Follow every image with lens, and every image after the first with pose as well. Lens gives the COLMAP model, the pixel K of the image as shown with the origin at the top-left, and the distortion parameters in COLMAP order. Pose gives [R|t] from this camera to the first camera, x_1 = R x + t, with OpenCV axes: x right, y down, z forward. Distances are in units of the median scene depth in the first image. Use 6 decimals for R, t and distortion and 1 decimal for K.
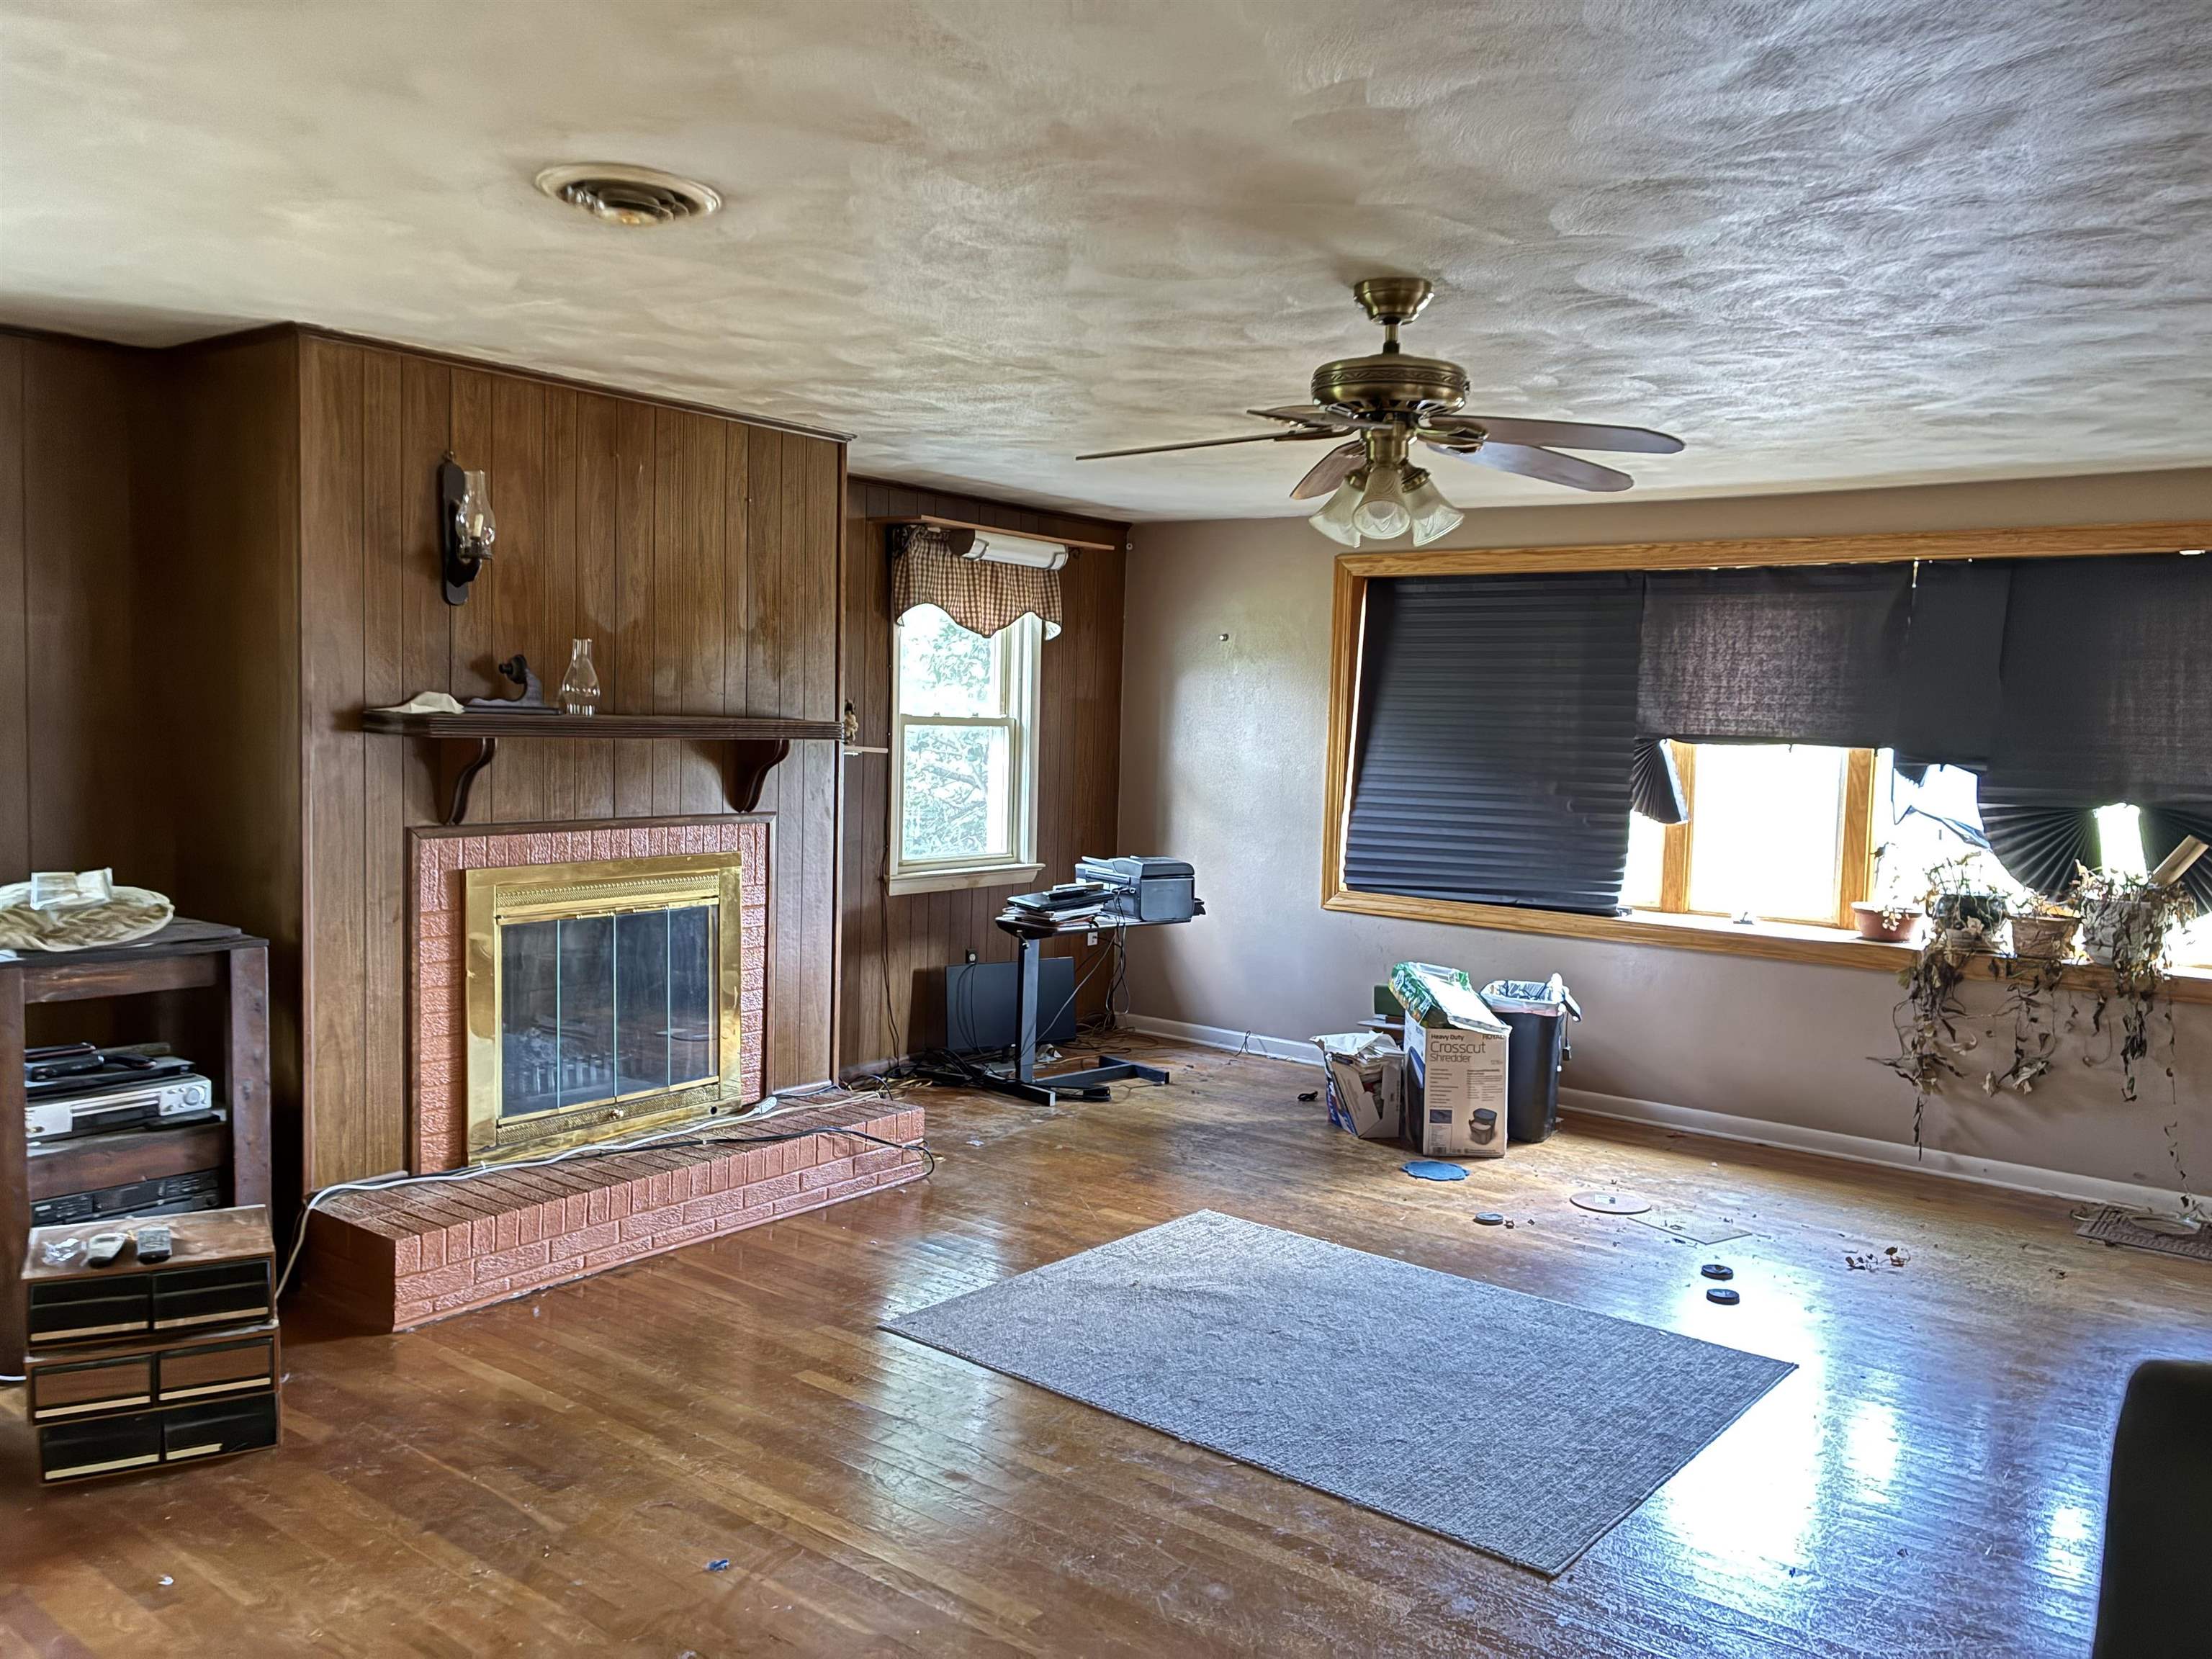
lens RADIAL K [[1686.1, 0, 1117.2], [0, 1686.1, 820.1], [0, 0, 1]] dist [0.019355, 0.005468]
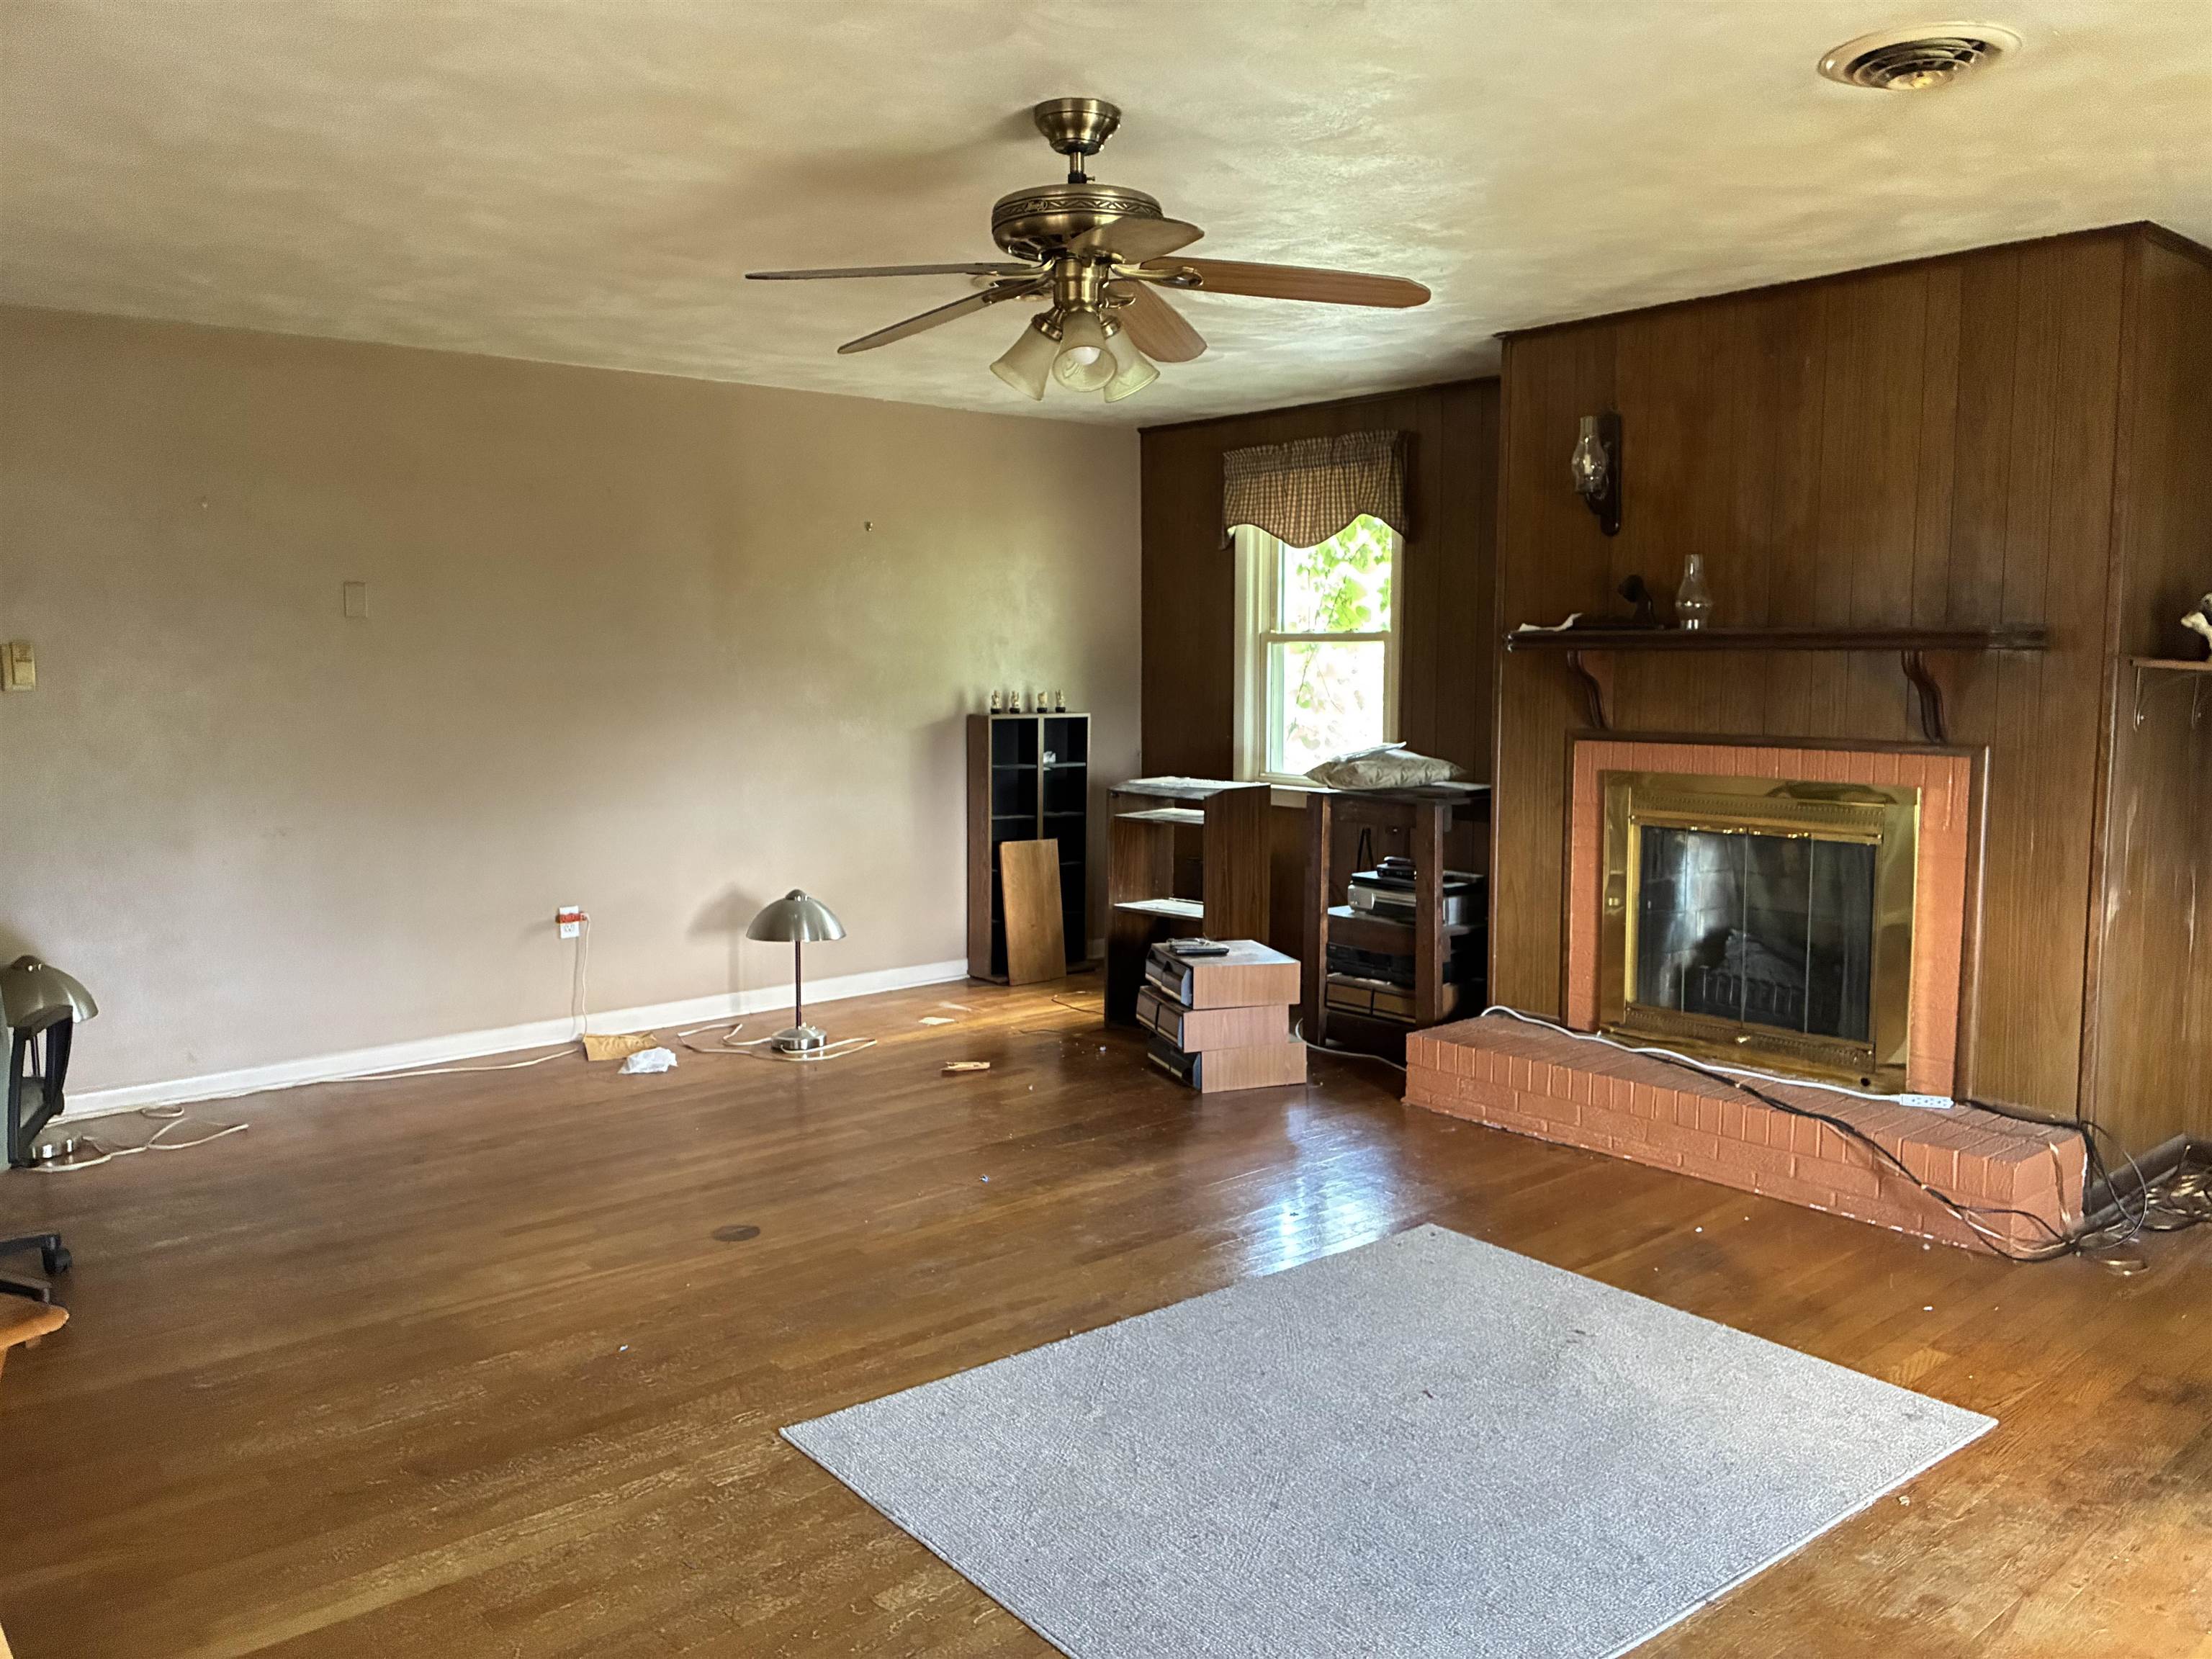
lens RADIAL K [[1686.1, 0, 1117.2], [0, 1686.1, 820.1], [0, 0, 1]] dist [0.019355, 0.005468]
pose [[-0.196839, 0.077446, -0.977372, 0.794082], [-0.059469, 0.994097, 0.090748, -0.020745], [0.978631, 0.075986, -0.191072, 0.911679]]
